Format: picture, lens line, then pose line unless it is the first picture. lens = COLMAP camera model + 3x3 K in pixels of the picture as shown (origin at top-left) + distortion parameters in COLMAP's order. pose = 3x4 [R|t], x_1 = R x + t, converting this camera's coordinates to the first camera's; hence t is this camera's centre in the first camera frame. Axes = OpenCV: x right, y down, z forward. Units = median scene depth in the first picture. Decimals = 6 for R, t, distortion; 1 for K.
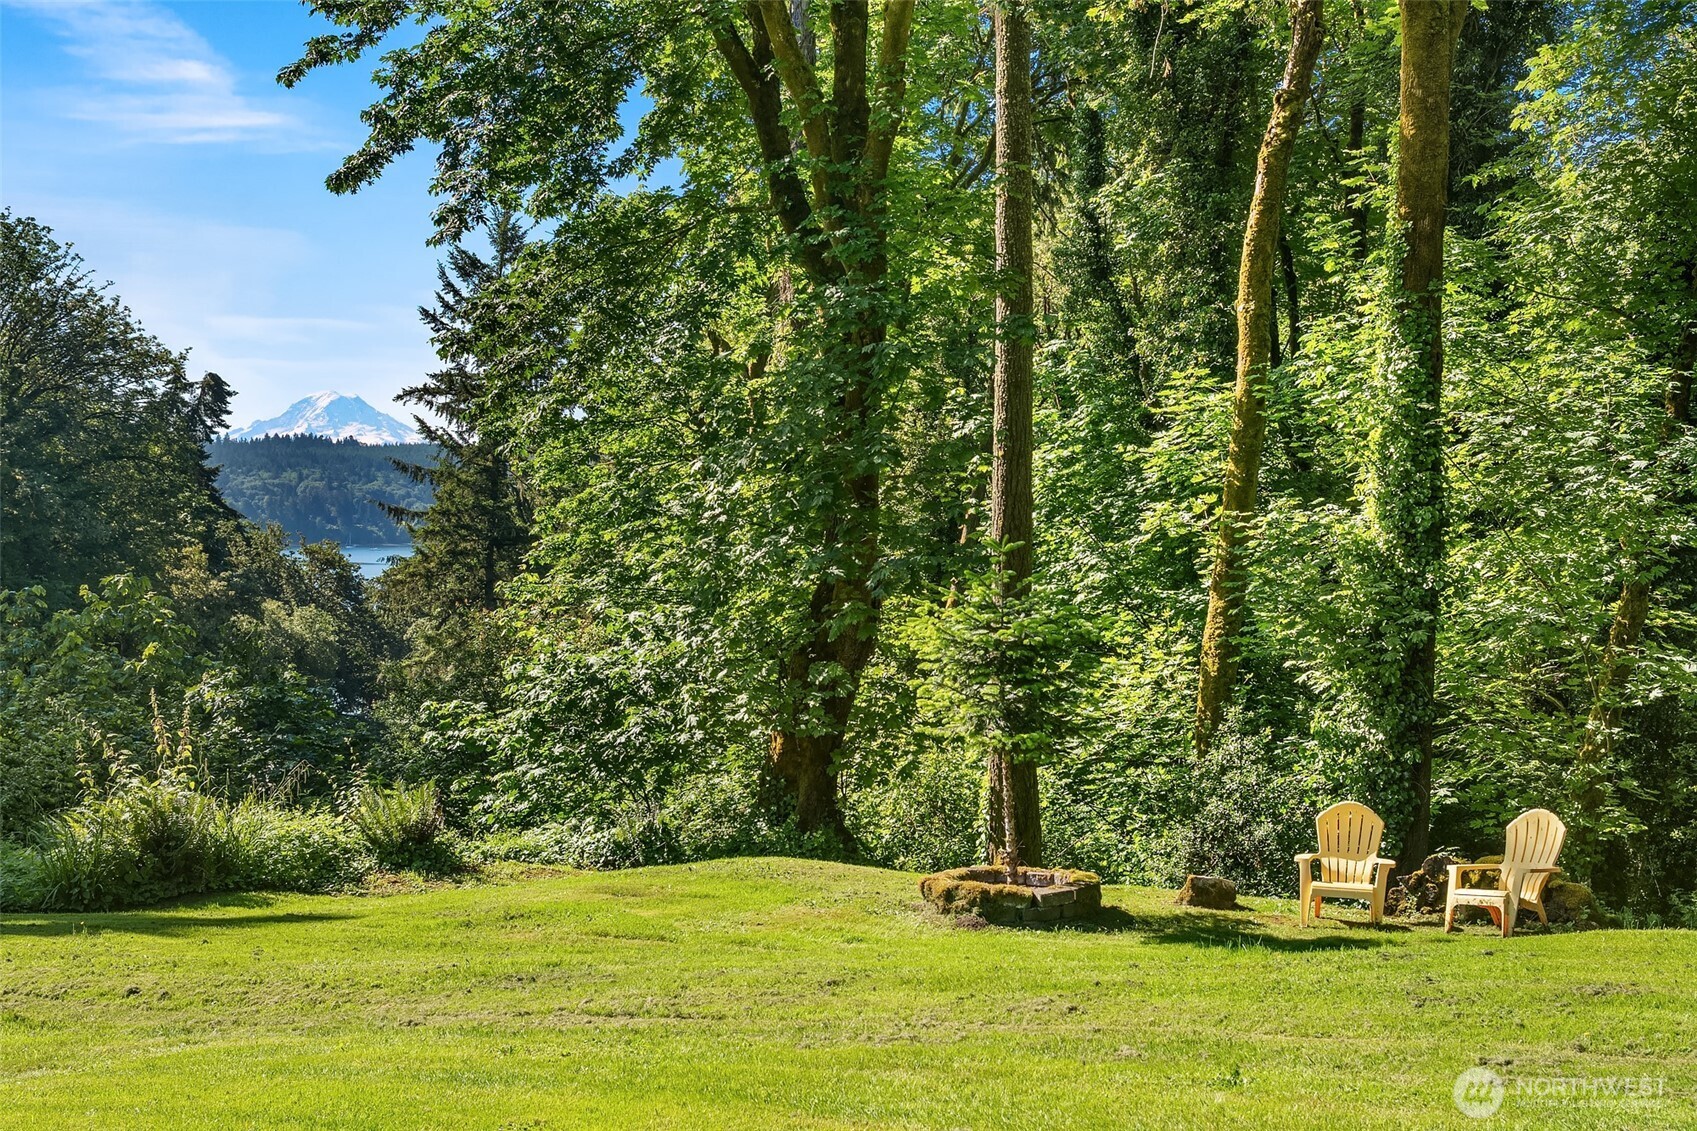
lens RADIAL K [[2074.9, 0, 851.3], [0, 2074.9, 587.1], [0, 0, 1]] dist [-0.007307, -0.055827]
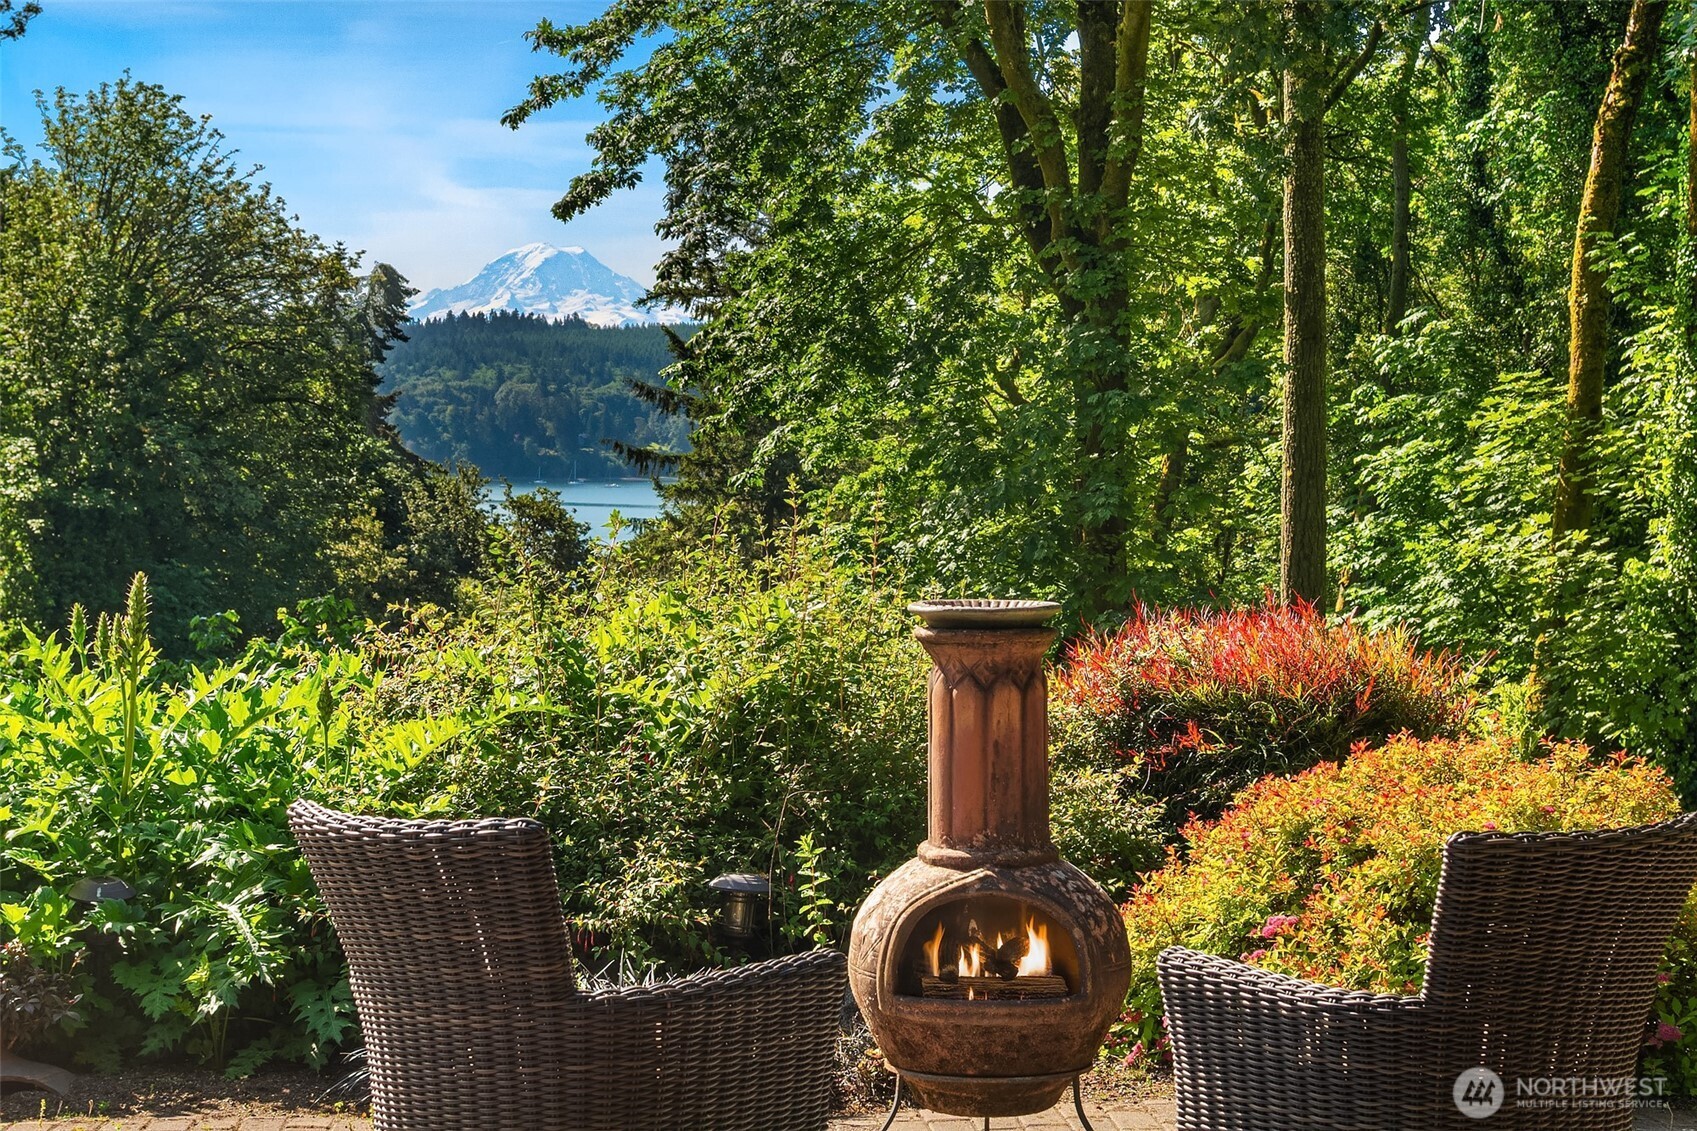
lens RADIAL K [[3273.4, 0, 848.5], [0, 3273.4, 565.5], [0, 0, 1]] dist [0.018775, -0.214351]
pose [[0.988190, -0.002989, -0.153204, 0.031983], [0.004193, 0.999963, 0.007536, -0.011579], [0.153176, -0.008089, 0.988166, -0.133959]]
